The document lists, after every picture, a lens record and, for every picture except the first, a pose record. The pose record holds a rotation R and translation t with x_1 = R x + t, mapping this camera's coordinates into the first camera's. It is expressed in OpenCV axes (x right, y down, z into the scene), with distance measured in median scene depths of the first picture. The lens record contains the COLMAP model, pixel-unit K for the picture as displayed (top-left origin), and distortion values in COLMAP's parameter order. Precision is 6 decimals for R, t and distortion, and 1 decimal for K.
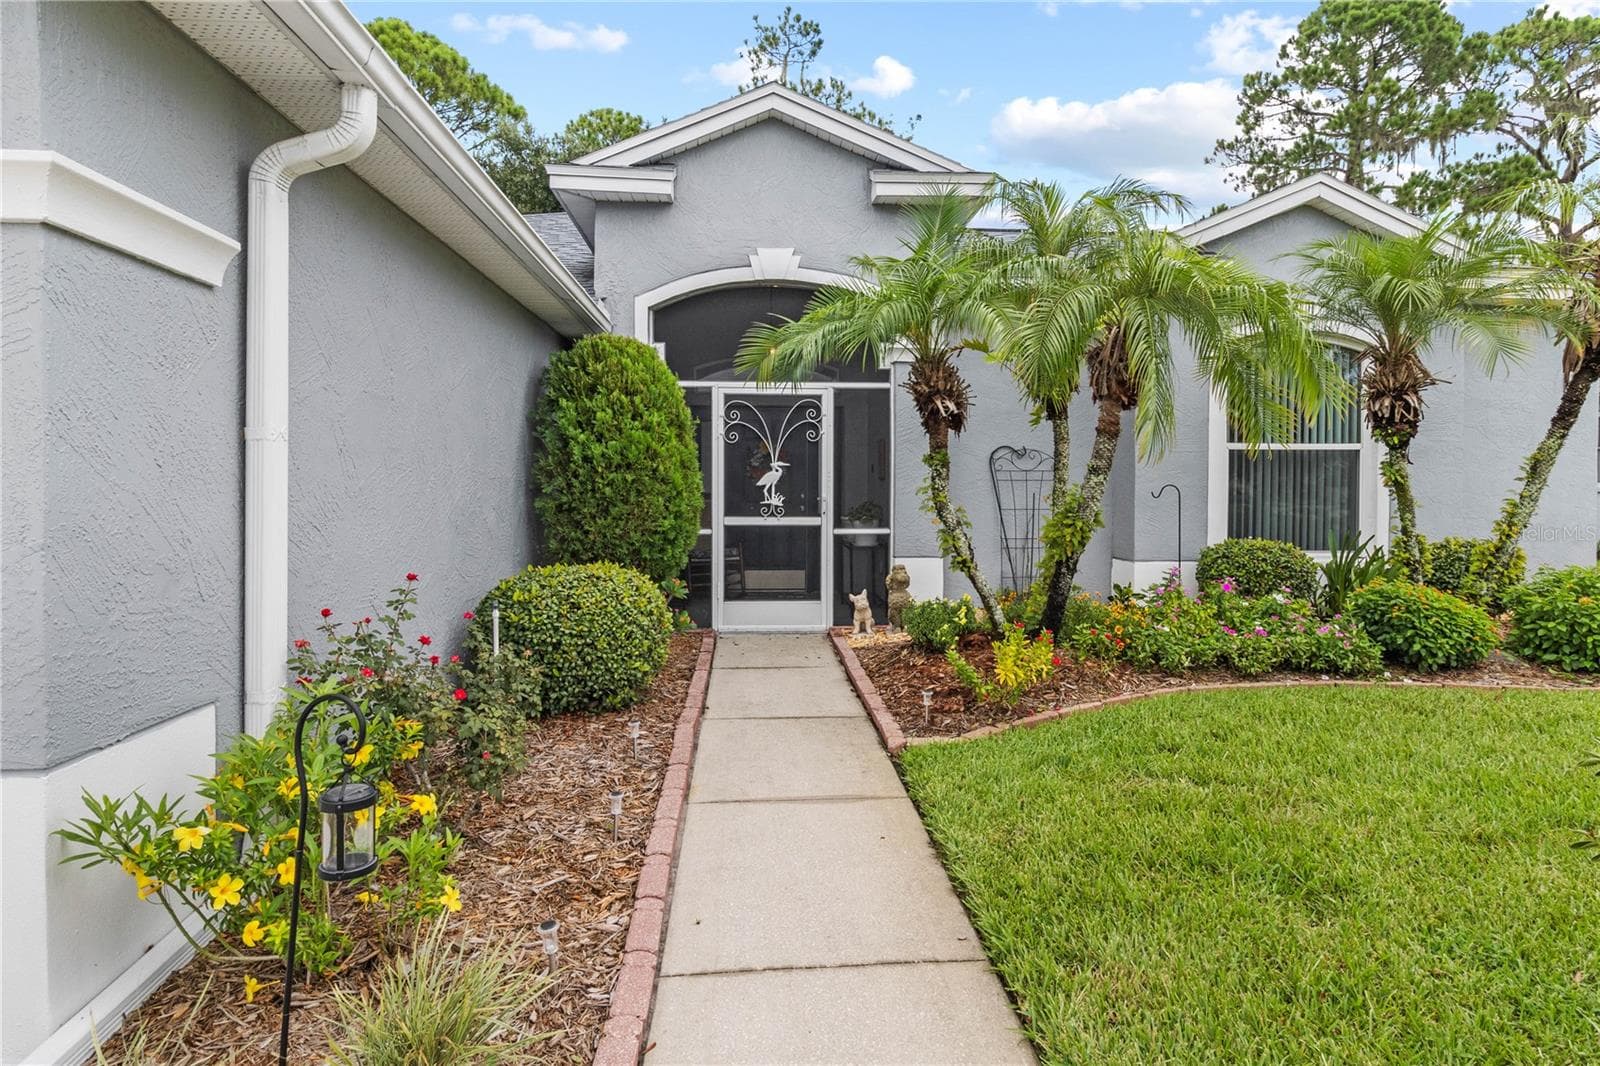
lens RADIAL K [[905.6, 0, 809.8], [0, 905.6, 497.8], [0, 0, 1]] dist [0.004534, 0.001527]
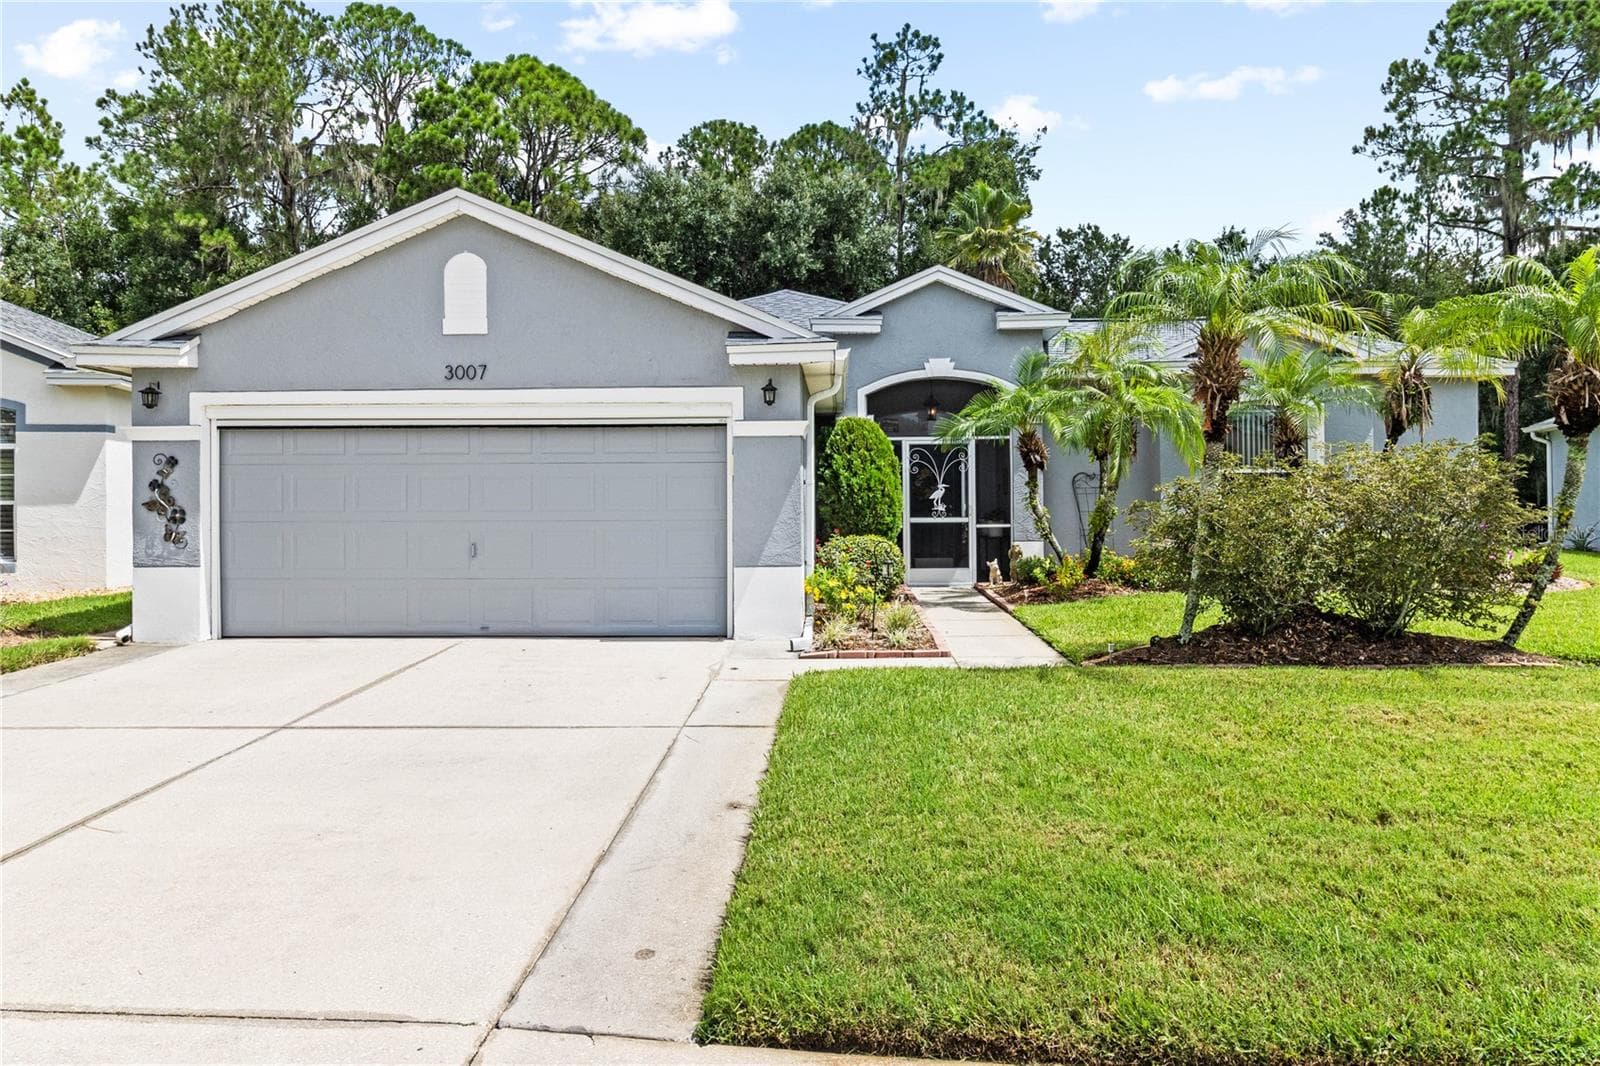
lens RADIAL K [[1138.4, 0, 807.8], [0, 1138.4, 487.2], [0, 0, 1]] dist [0.007130, 0.002311]
pose [[0.995159, -0.013244, -0.097383, -0.076810], [0.010426, 0.999514, -0.029391, 0.024381], [0.097725, 0.028233, 0.994813, -1.110019]]
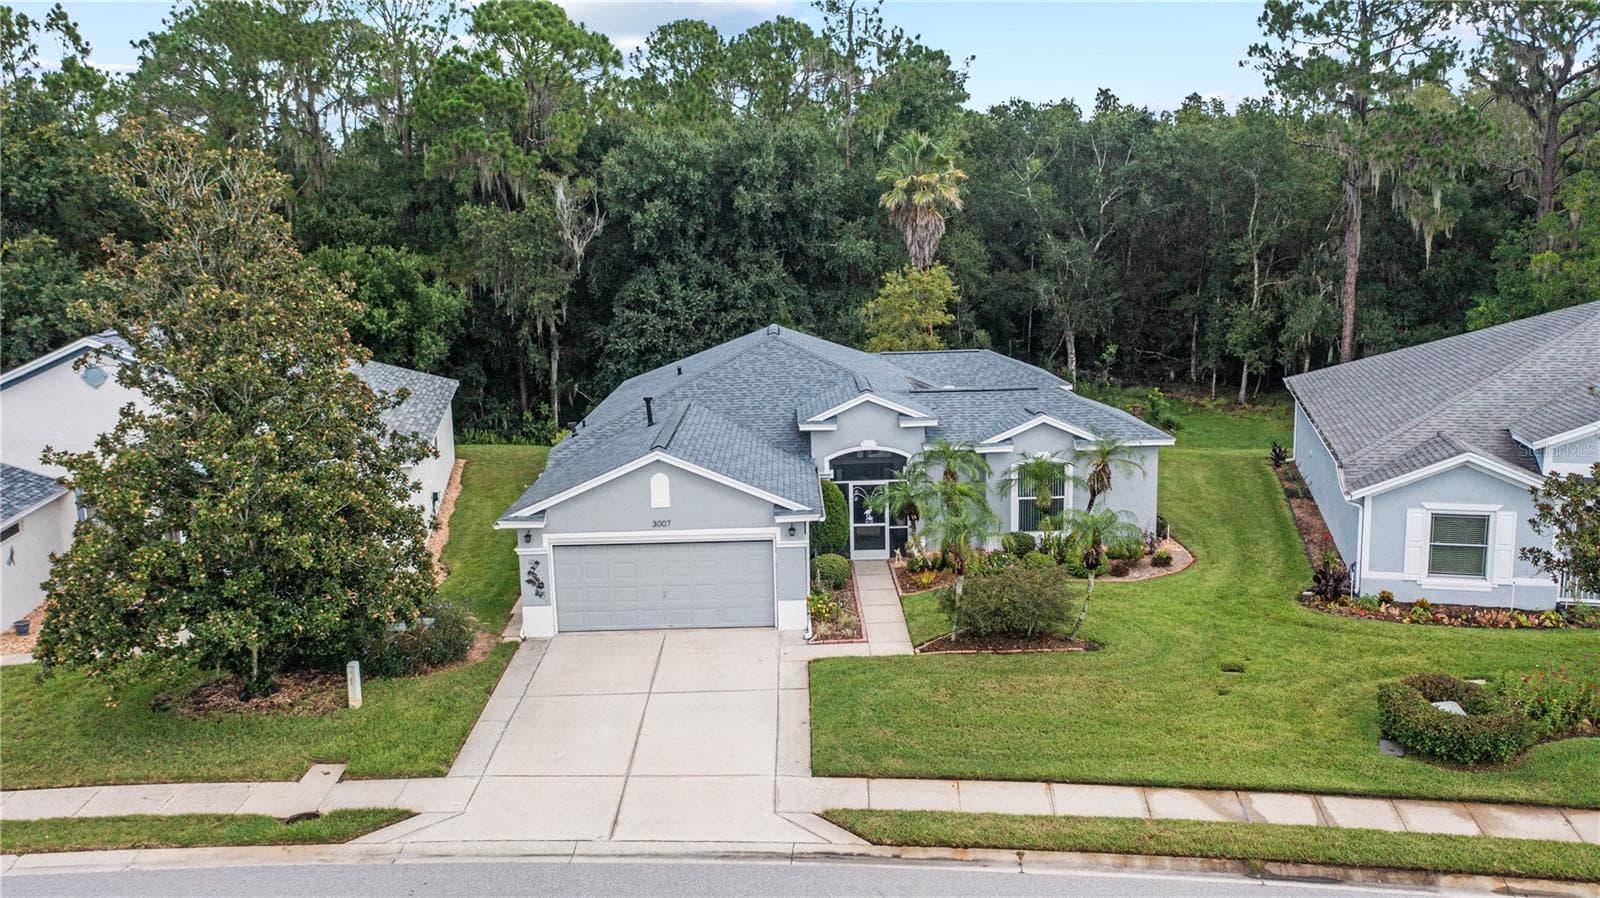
lens RADIAL K [[1358.9, 0, 795.3], [0, 1358.9, 438.2], [0, 0, 1]] dist [-0.009181, -0.001192]
pose [[0.997810, -0.019240, -0.063279, 0.005759], [0.028670, 0.988013, 0.151685, -0.971888], [0.059603, -0.153167, 0.986401, -3.522288]]
